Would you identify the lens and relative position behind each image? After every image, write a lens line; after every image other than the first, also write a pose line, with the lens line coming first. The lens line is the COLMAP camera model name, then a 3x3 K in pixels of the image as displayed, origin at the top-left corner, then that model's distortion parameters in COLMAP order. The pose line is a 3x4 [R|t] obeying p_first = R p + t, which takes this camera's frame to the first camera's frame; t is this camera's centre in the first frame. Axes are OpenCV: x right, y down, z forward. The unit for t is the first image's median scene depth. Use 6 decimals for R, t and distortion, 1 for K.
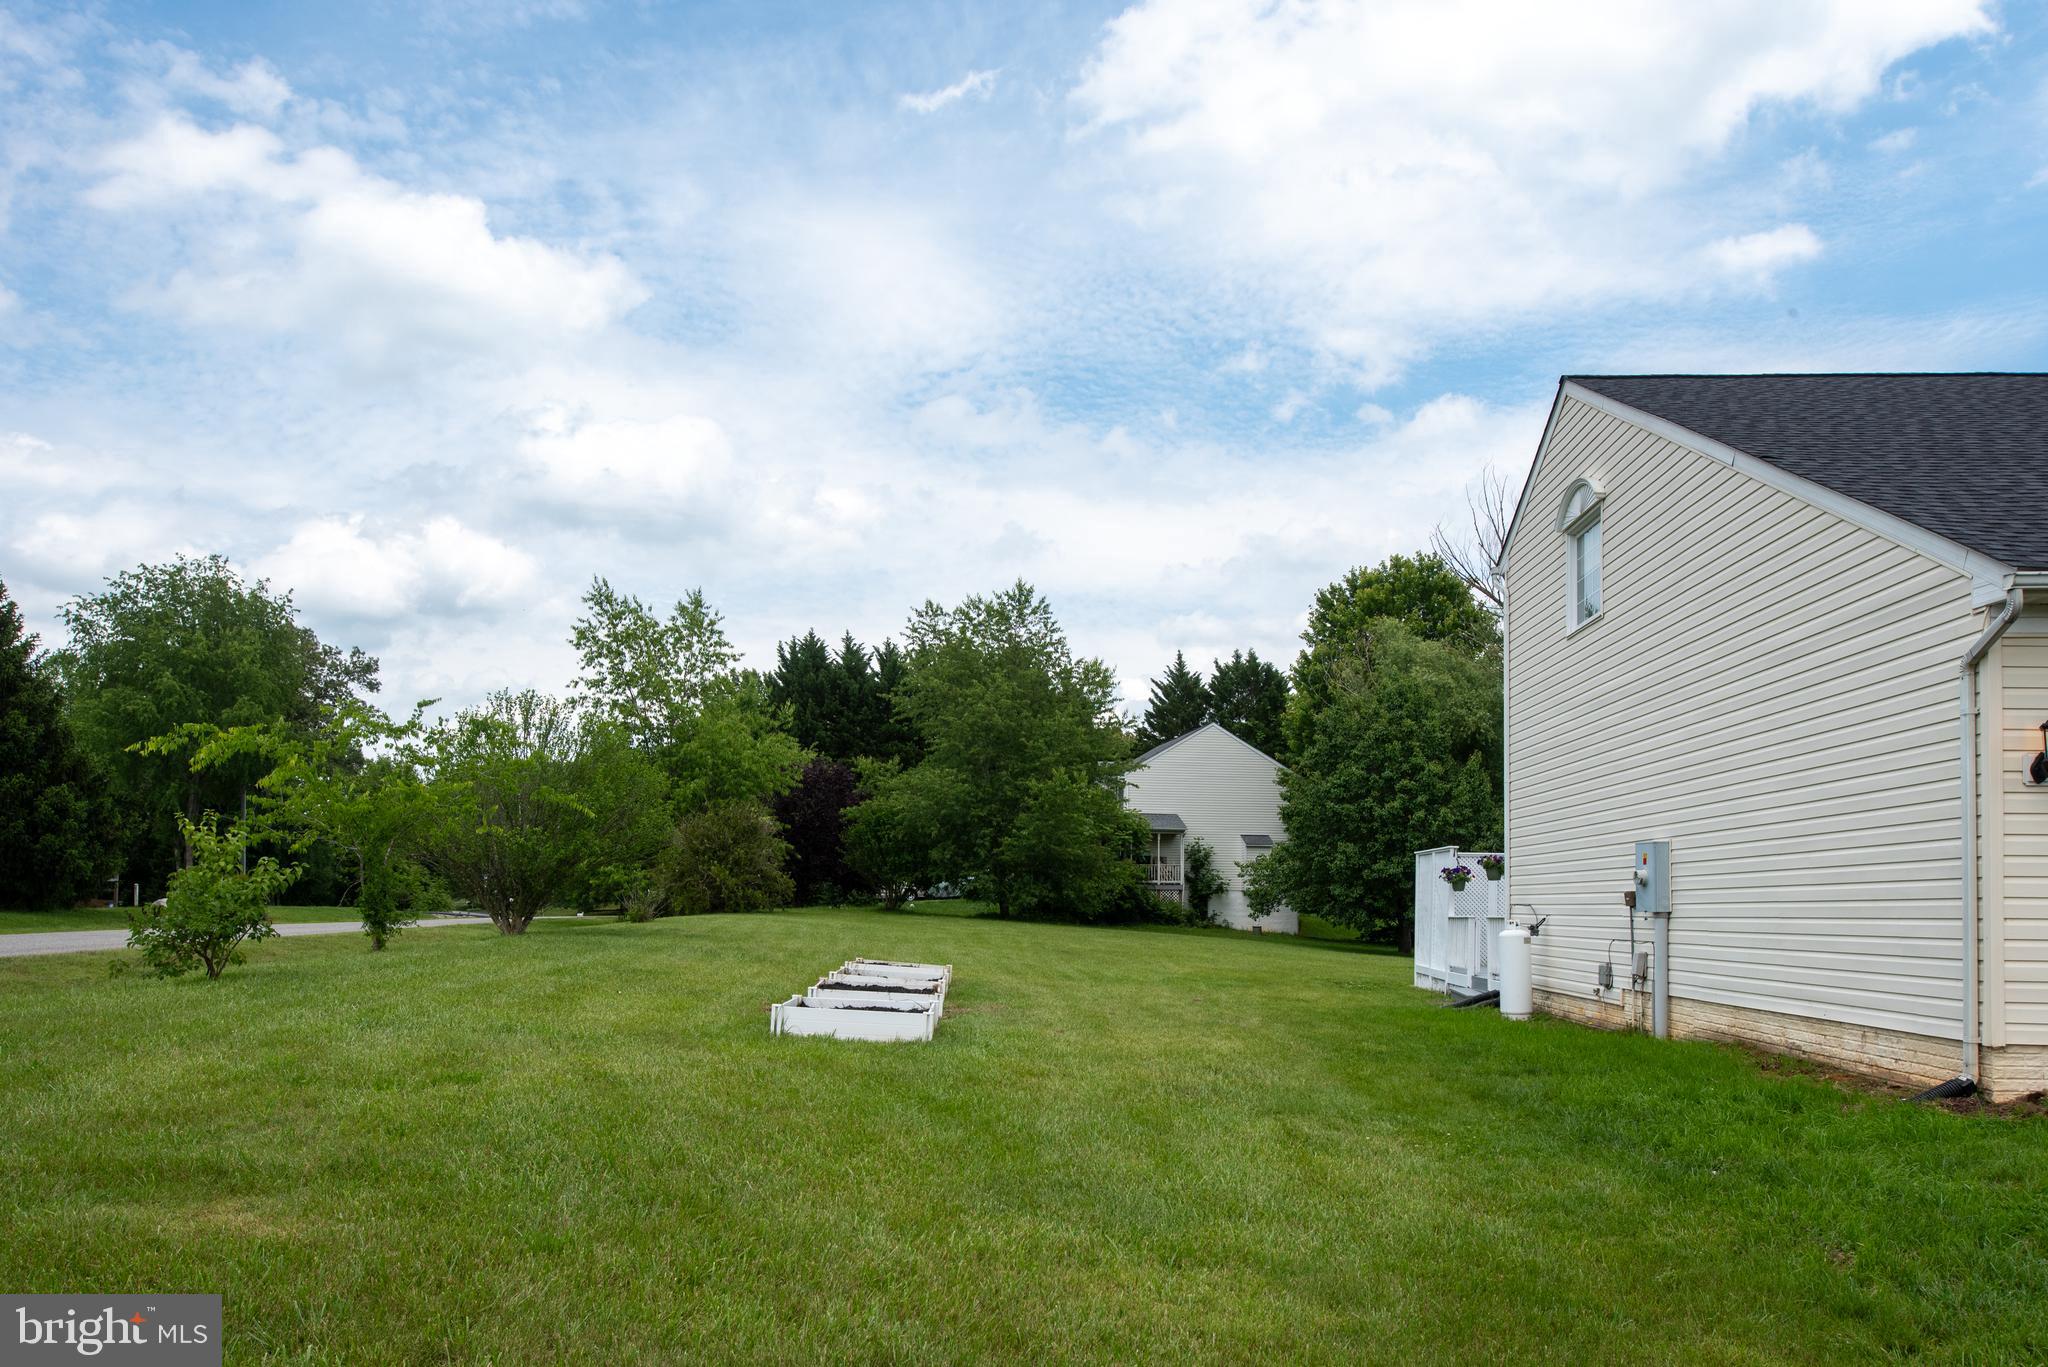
lens RADIAL K [[1462.6, 0, 988.5], [0, 1462.6, 865.9], [0, 0, 1]] dist [-0.006075, -0.001542]
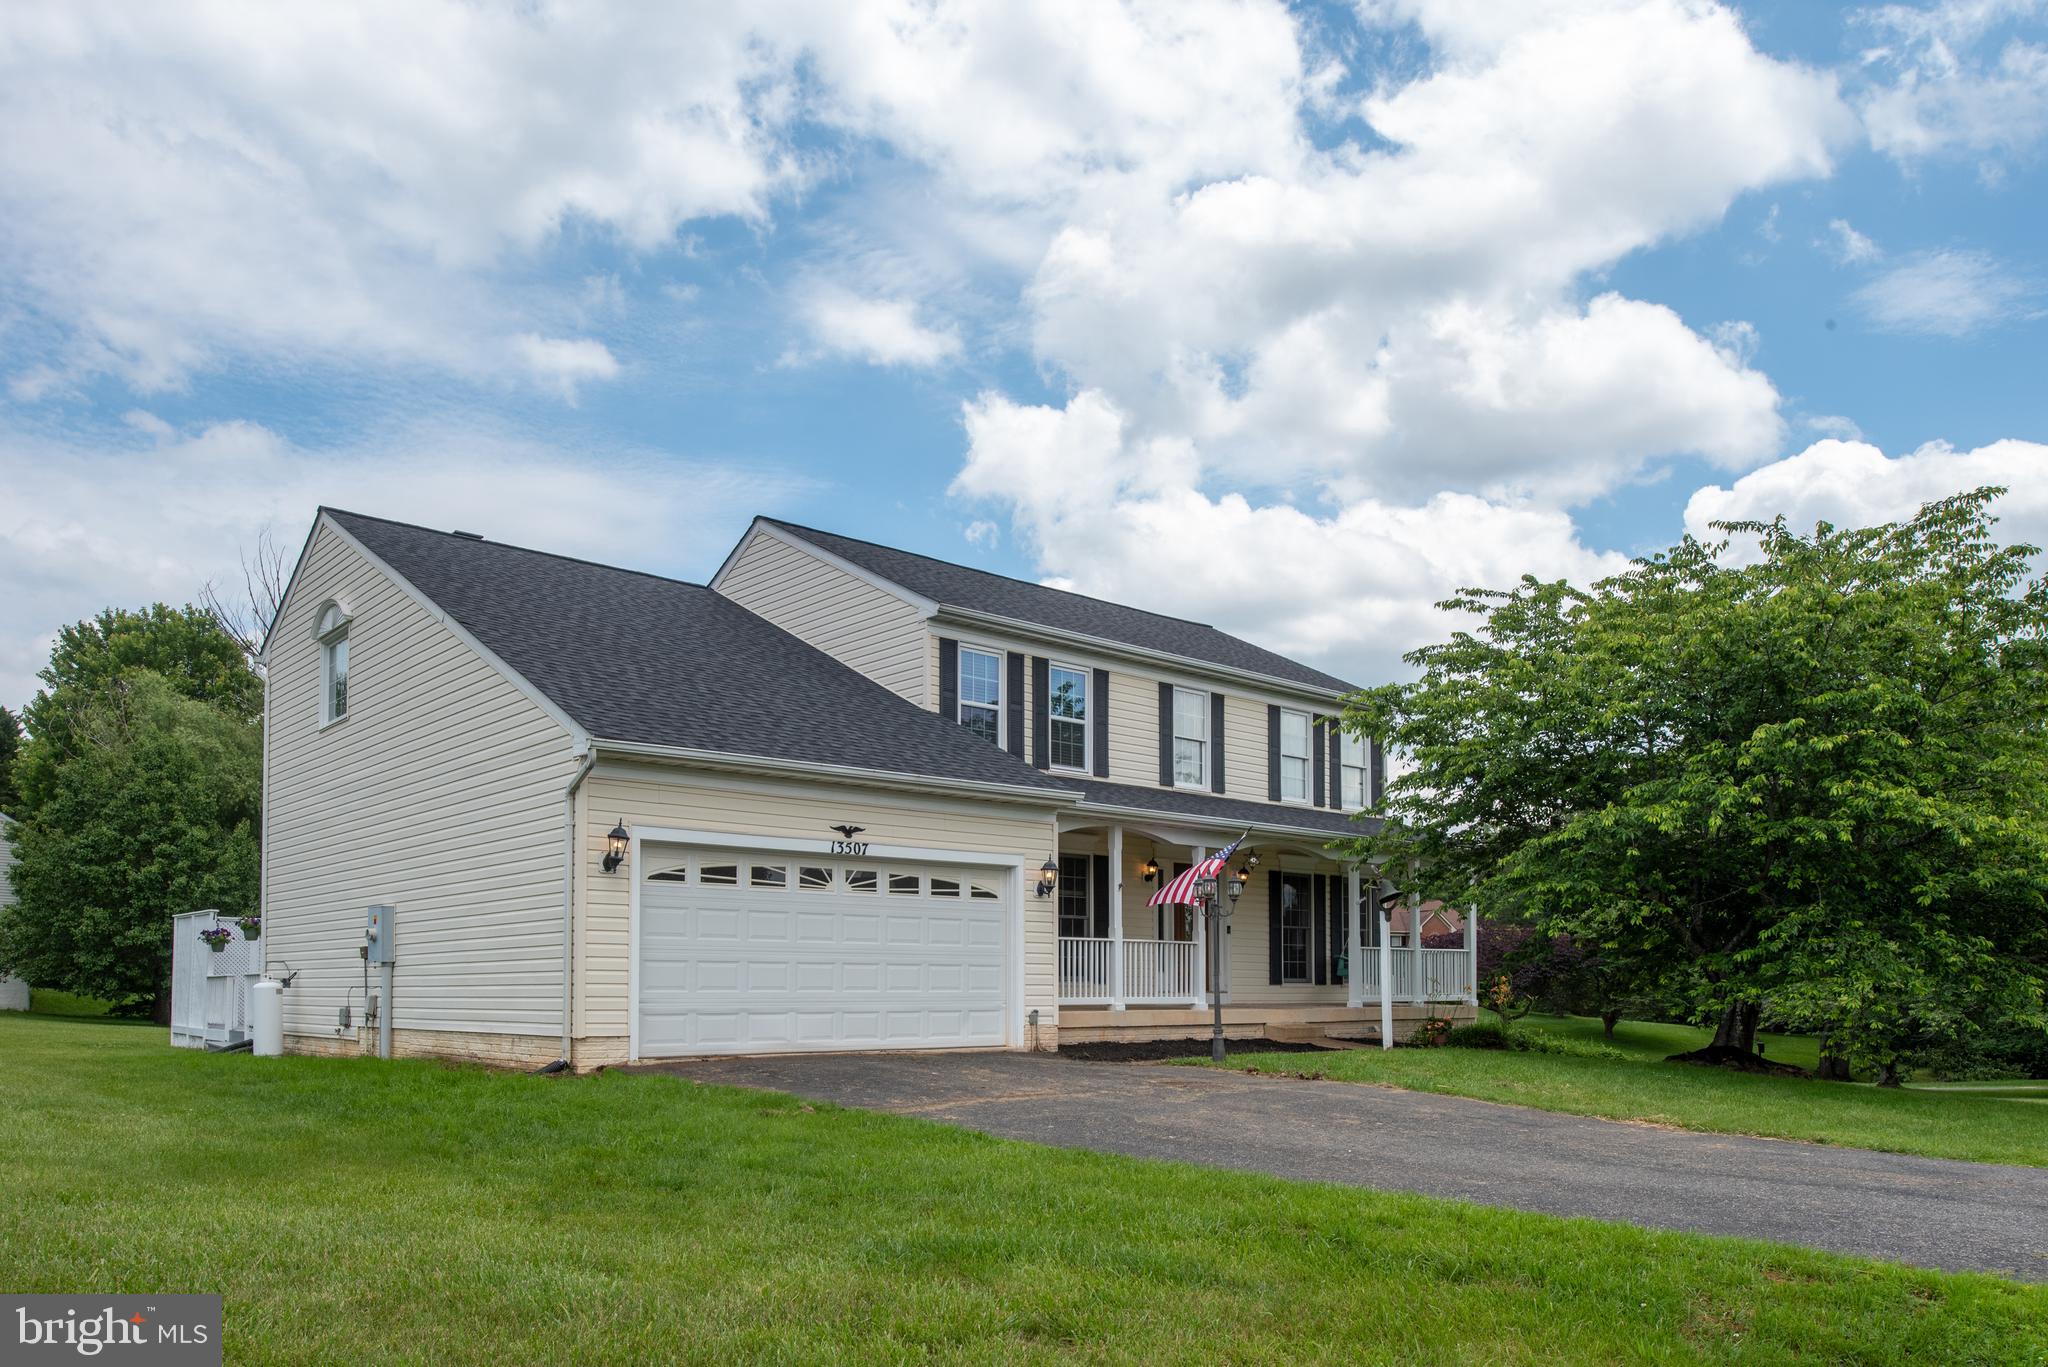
lens RADIAL K [[1470.4, 0, 1048.9], [0, 1470.4, 946.0], [0, 0, 1]] dist [-0.011313, -0.008381]
pose [[0.681396, 0.012135, 0.731814, -0.022342], [-0.013300, 0.999903, -0.004197, 0.004612], [-0.731794, -0.006873, 0.681491, -0.082199]]
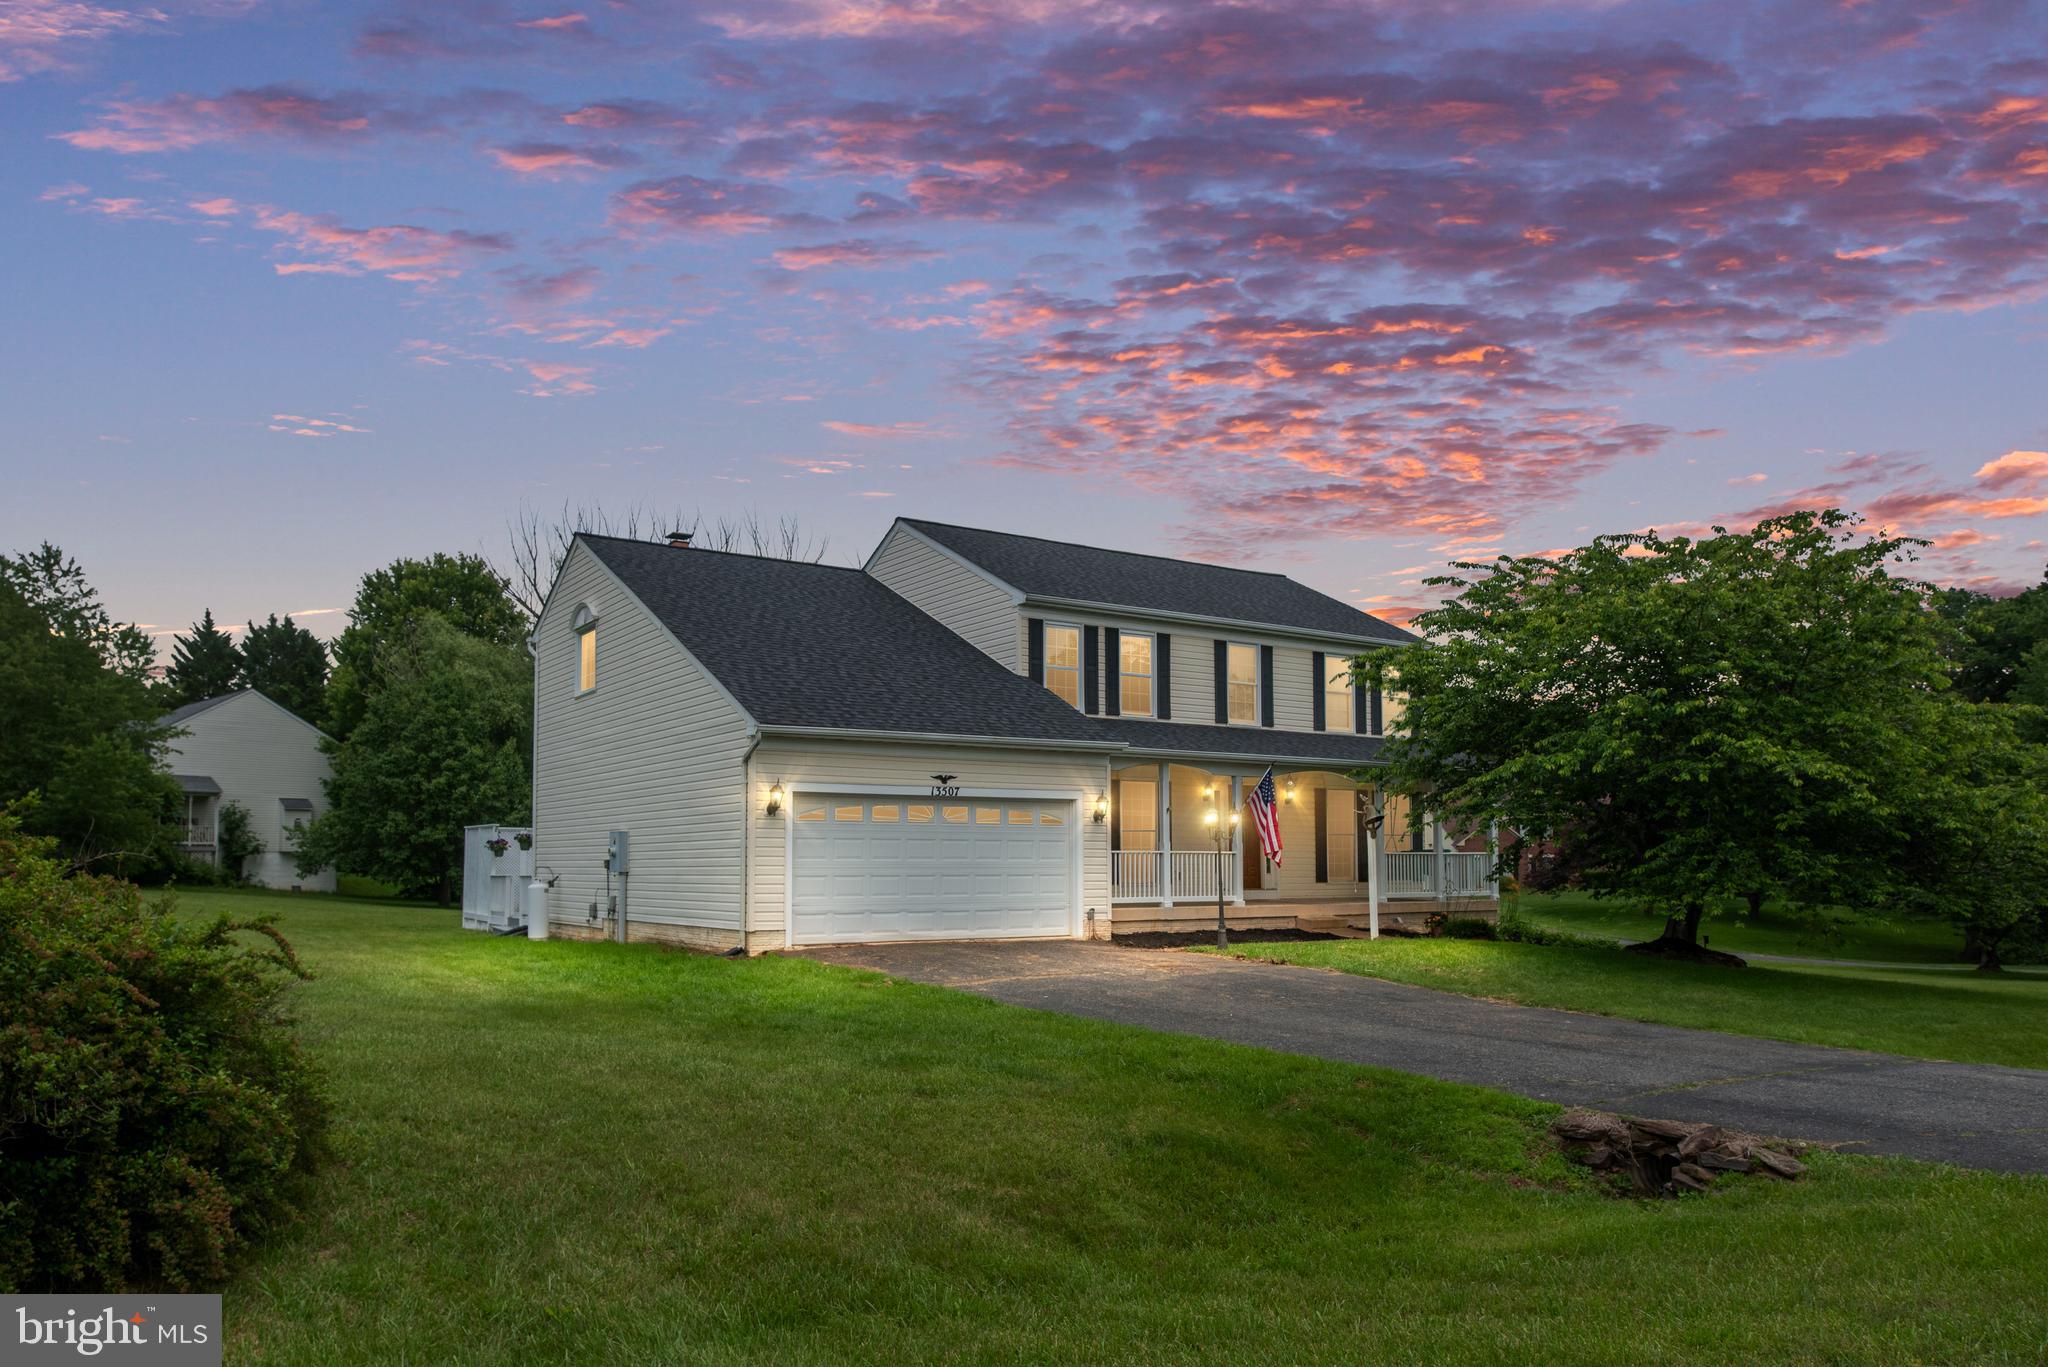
lens RADIAL K [[1414.8, 0, 1028.1], [0, 1414.8, 792.7], [0, 0, 1]] dist [-0.005705, -0.003820]
pose [[0.779011, 0.022290, 0.626613, -0.064739], [-0.008756, 0.999657, -0.024675, -0.007512], [-0.626949, 0.013735, 0.778939, -0.180706]]
